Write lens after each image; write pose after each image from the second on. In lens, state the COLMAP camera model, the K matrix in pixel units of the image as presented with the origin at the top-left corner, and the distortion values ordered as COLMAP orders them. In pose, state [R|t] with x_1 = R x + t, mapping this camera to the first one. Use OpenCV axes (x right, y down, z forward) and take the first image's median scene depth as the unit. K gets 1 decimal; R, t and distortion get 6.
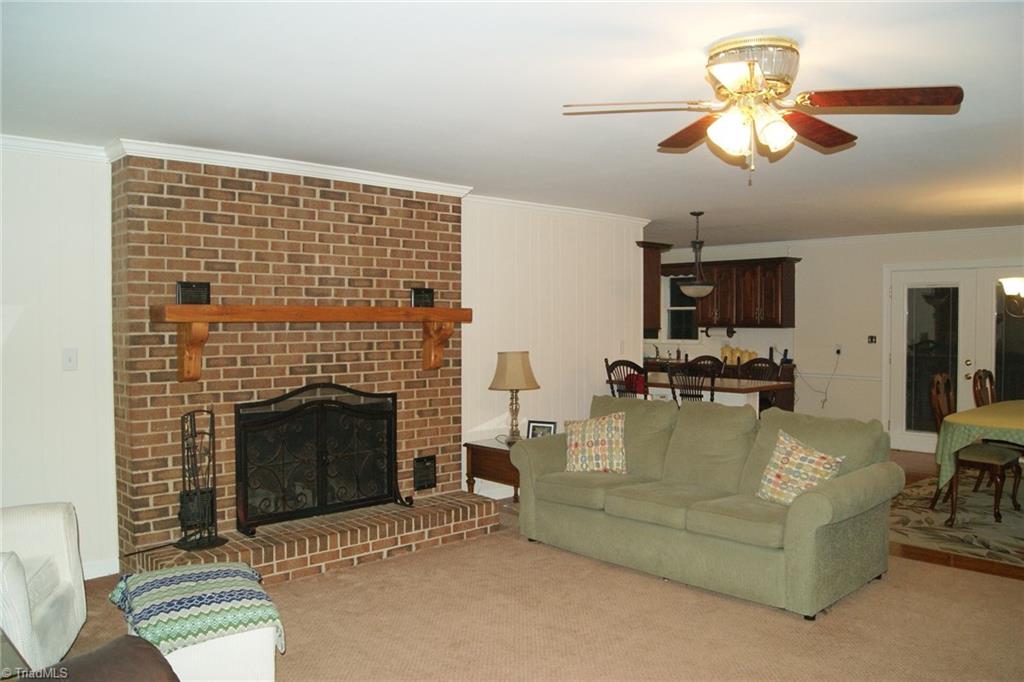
lens RADIAL K [[810.2, 0, 511.7], [0, 810.2, 345.0], [0, 0, 1]] dist [-0.080348, 0.009884]
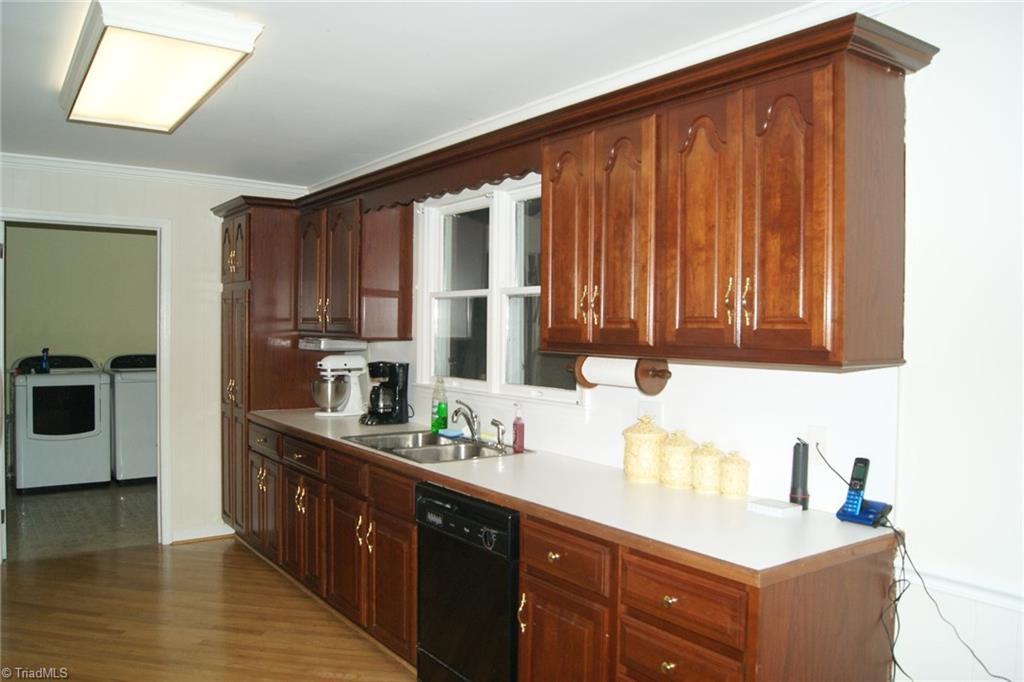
lens RADIAL K [[810.2, 0, 511.7], [0, 810.2, 345.0], [0, 0, 1]] dist [-0.080348, 0.009884]
pose [[0.990634, 0.014743, -0.135746, 0.274511], [-0.015550, 0.999867, -0.004882, -0.024299], [0.135656, 0.006947, 0.990732, 0.765053]]
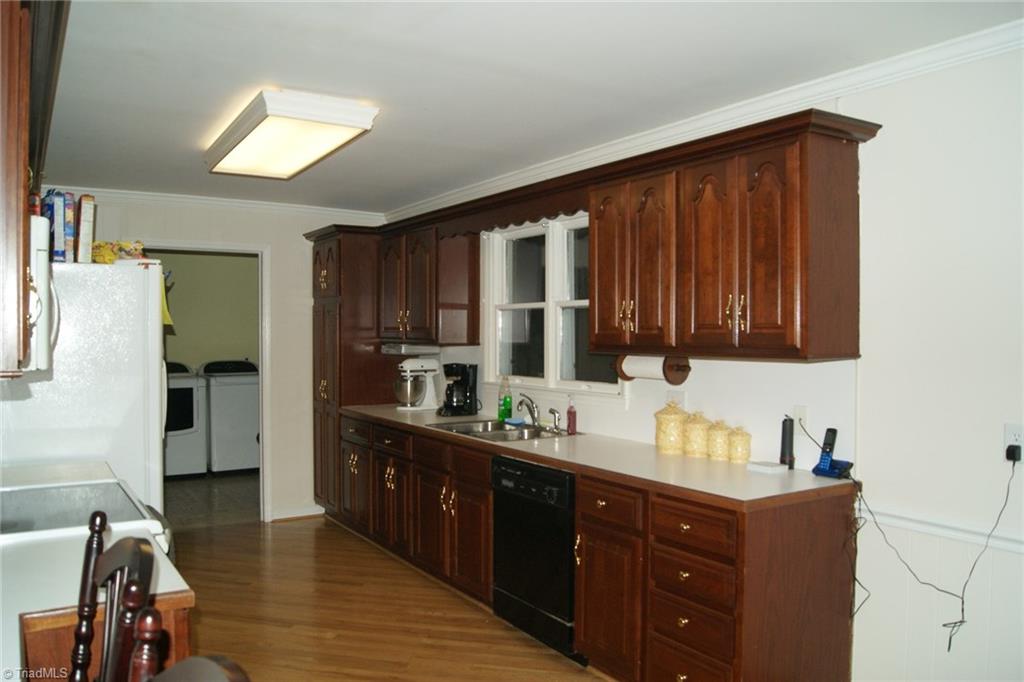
lens RADIAL K [[810.2, 0, 511.7], [0, 810.2, 345.0], [0, 0, 1]] dist [-0.080348, 0.009884]
pose [[0.981720, 0.005173, -0.190259, 0.281188], [-0.007684, 0.999893, -0.012463, -0.021830], [0.190174, 0.013697, 0.981655, 0.680163]]
